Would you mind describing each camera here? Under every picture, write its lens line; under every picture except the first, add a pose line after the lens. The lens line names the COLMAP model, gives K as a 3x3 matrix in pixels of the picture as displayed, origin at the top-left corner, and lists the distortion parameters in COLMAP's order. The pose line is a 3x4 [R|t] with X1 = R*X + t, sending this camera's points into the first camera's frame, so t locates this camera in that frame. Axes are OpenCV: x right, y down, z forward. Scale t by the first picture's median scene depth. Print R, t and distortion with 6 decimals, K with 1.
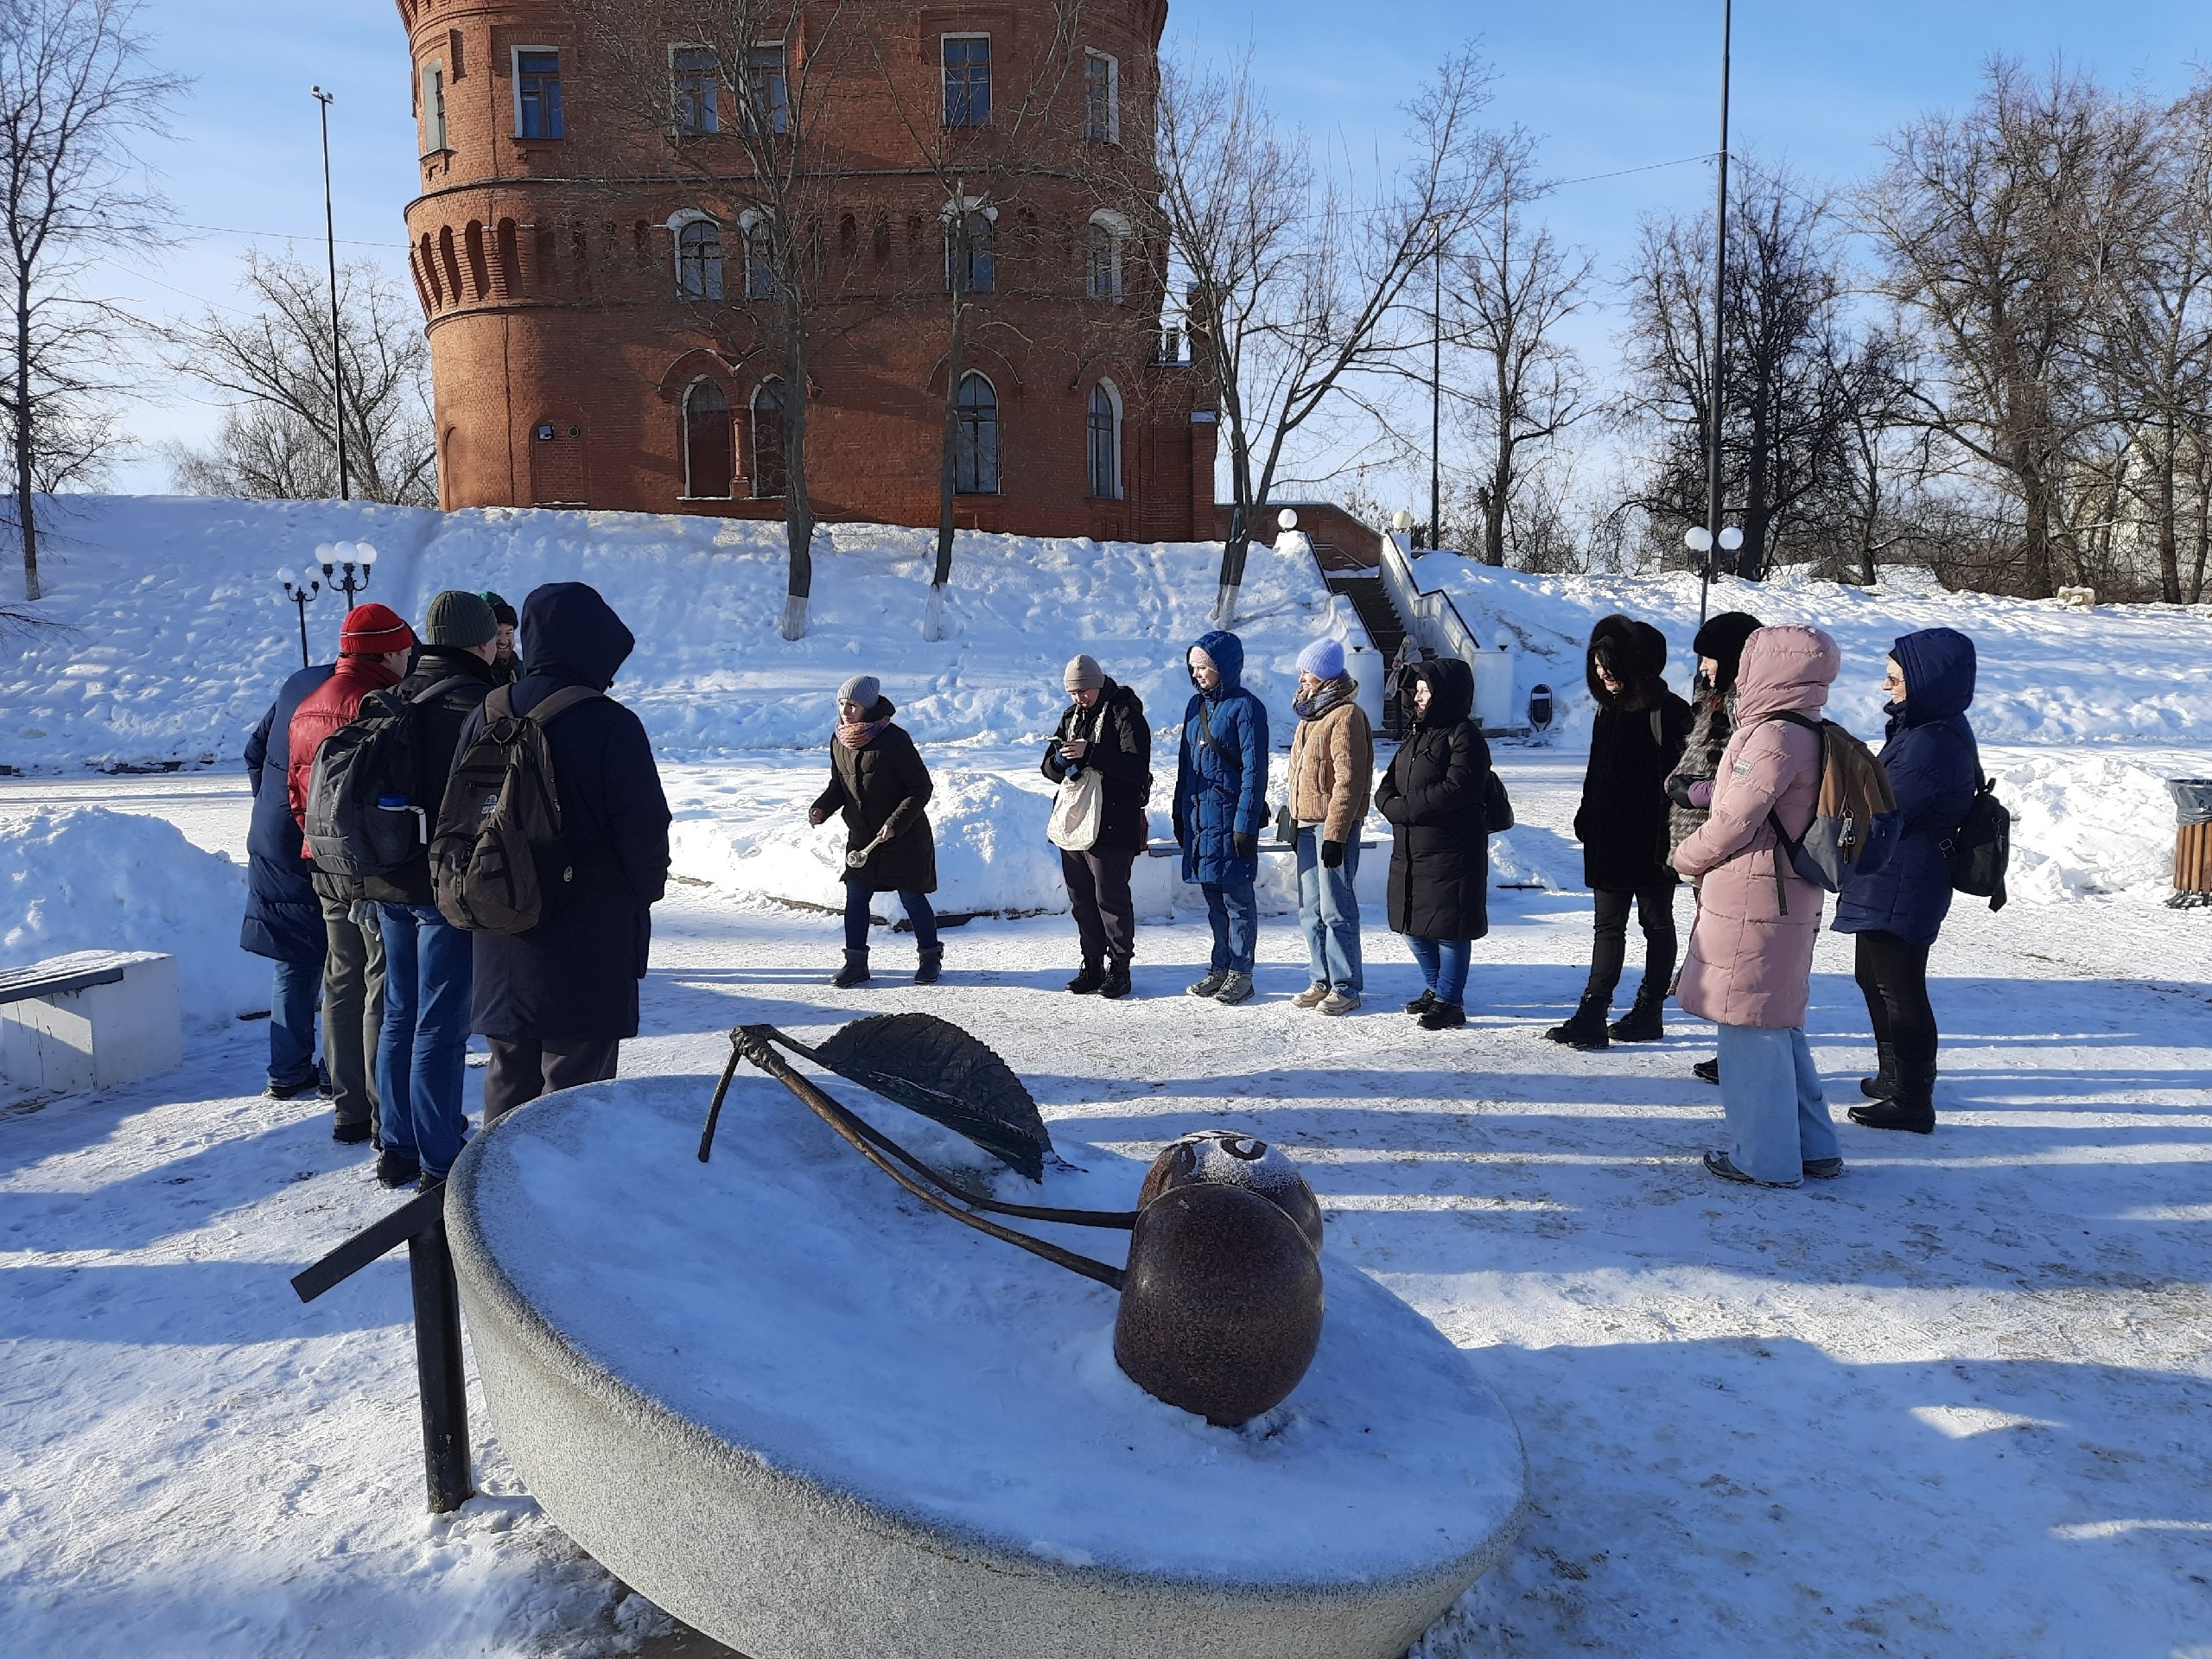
lens RADIAL K [[1445.6, 0, 1149.0], [0, 1445.6, 818.0], [0, 0, 1]] dist [0.060018, -0.041849]
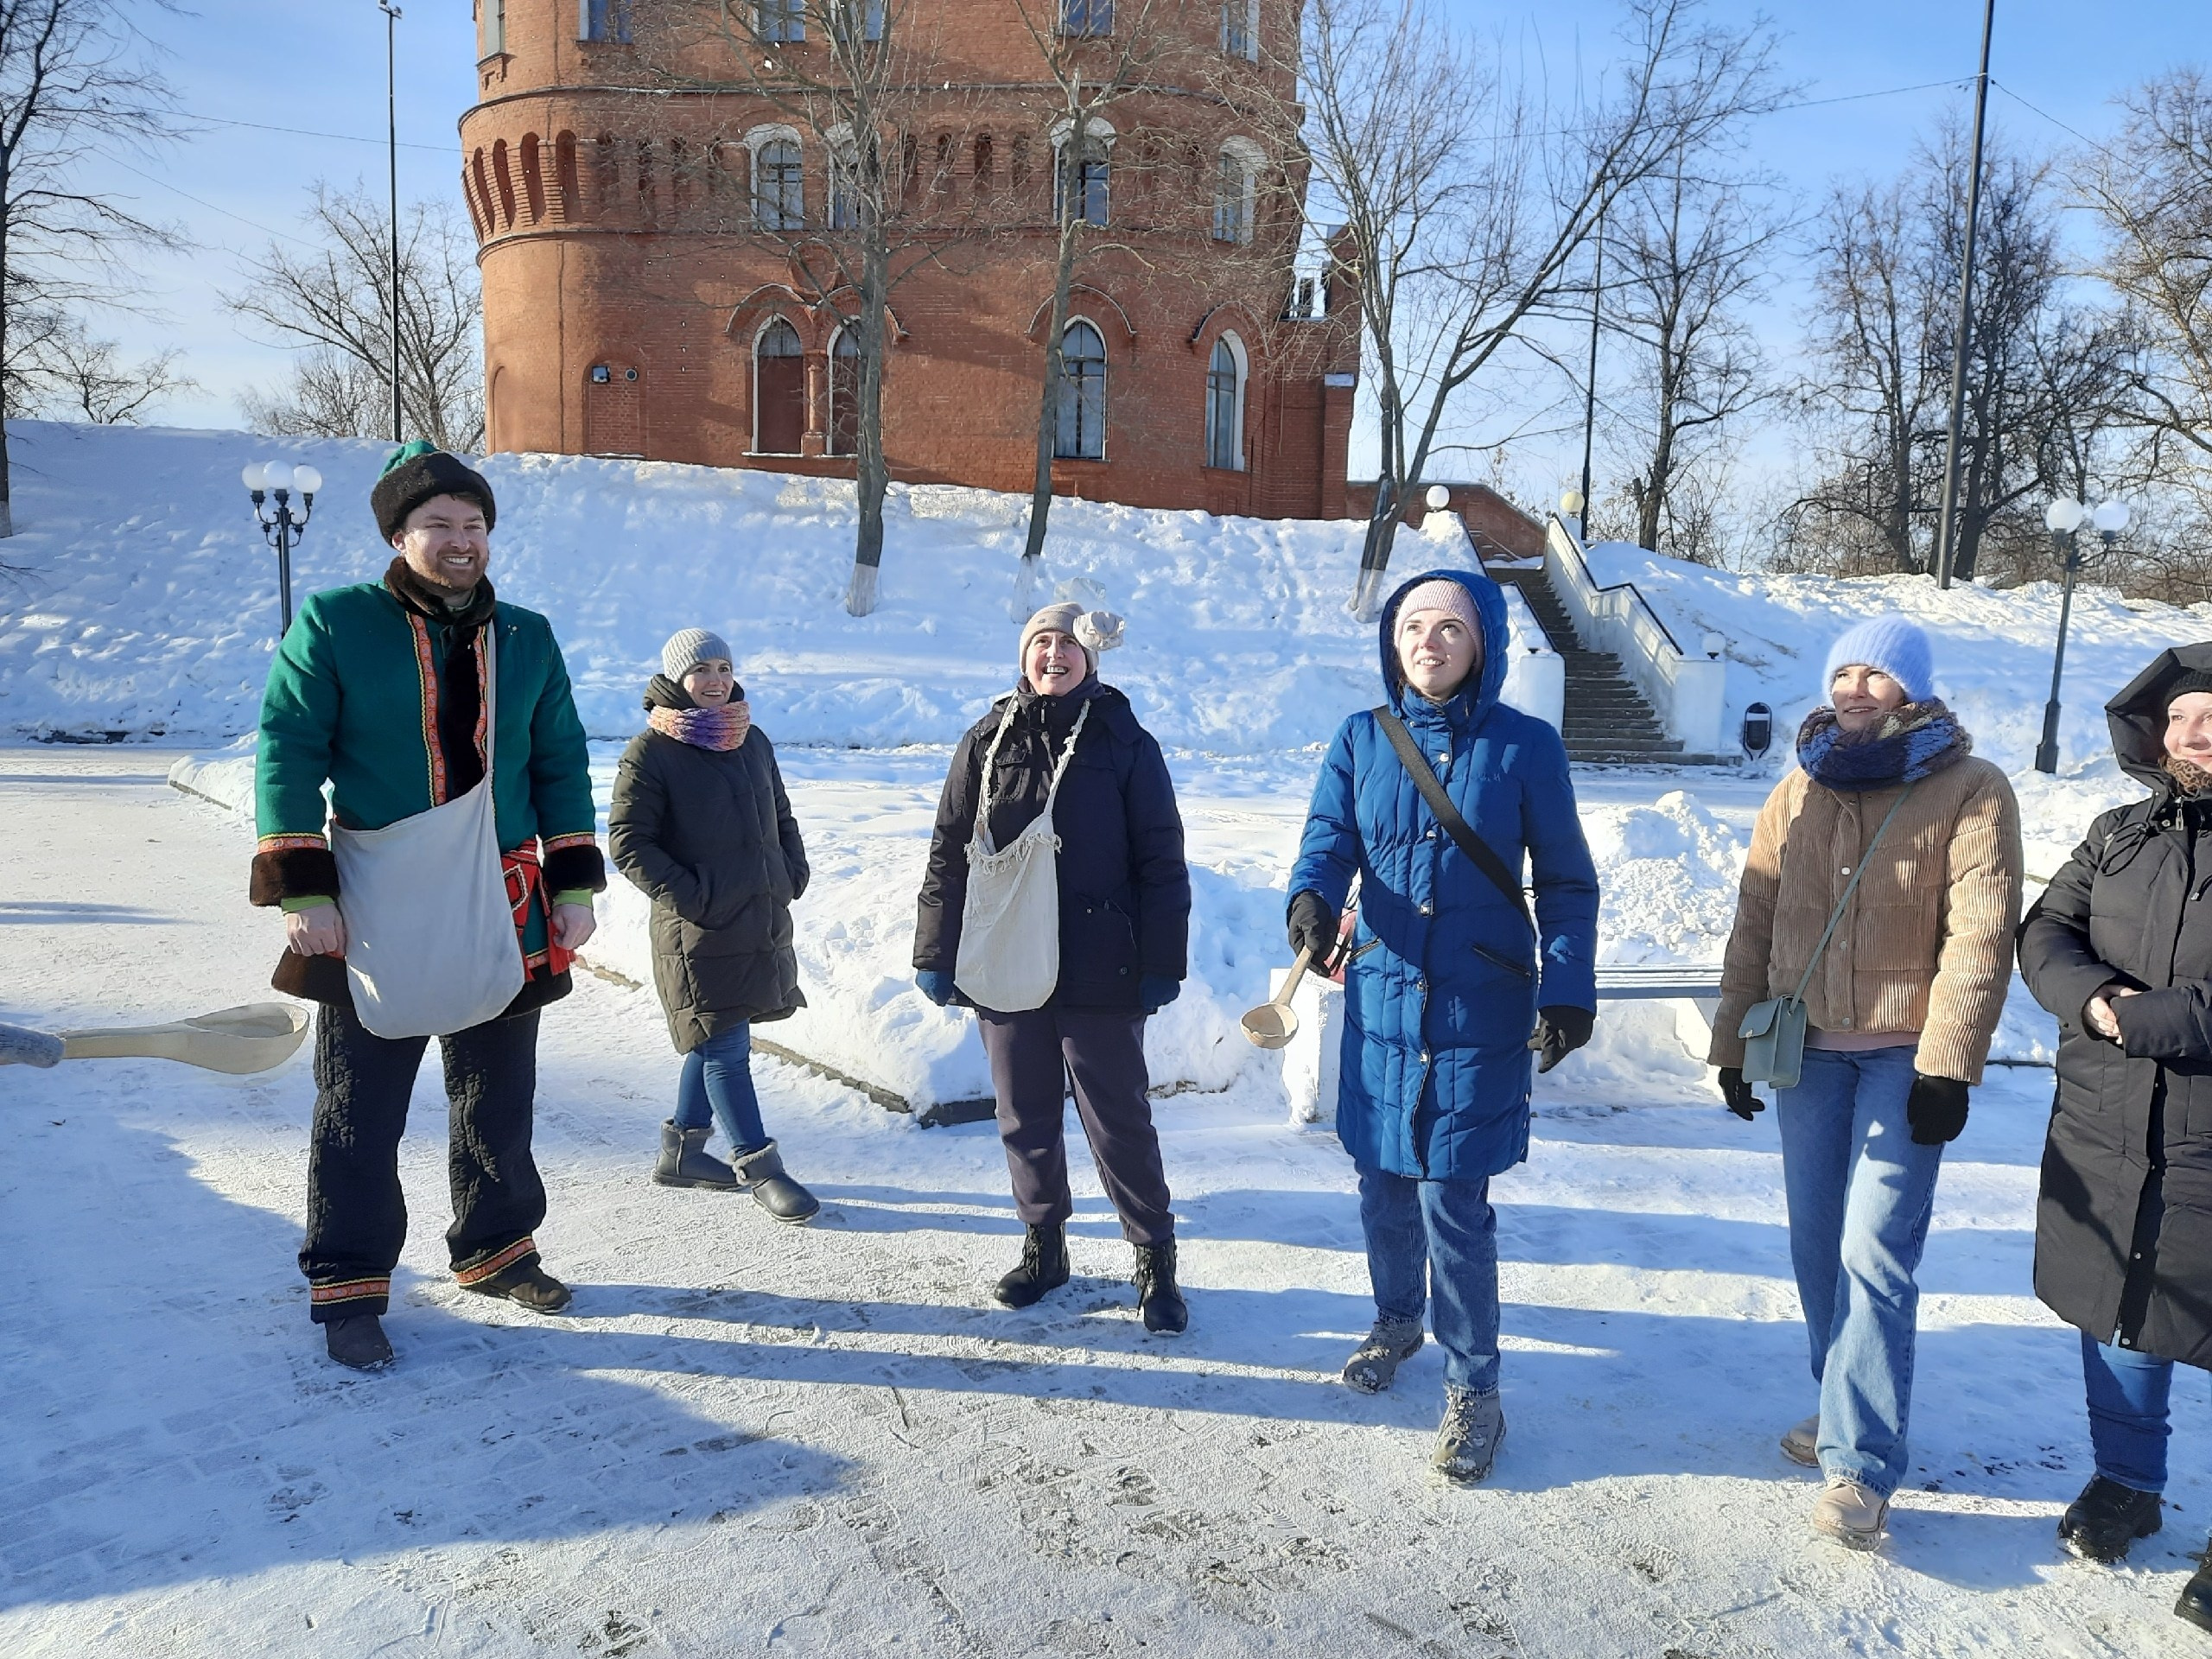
lens RADIAL K [[1446.5, 0, 1154.4], [0, 1446.5, 833.5], [0, 0, 1]] dist [0.059536, -0.040991]
pose [[0.997684, 0.044441, -0.051499, -0.018663], [-0.043796, 0.998948, 0.013581, -0.012046], [0.052048, -0.011294, 0.998581, 0.132031]]
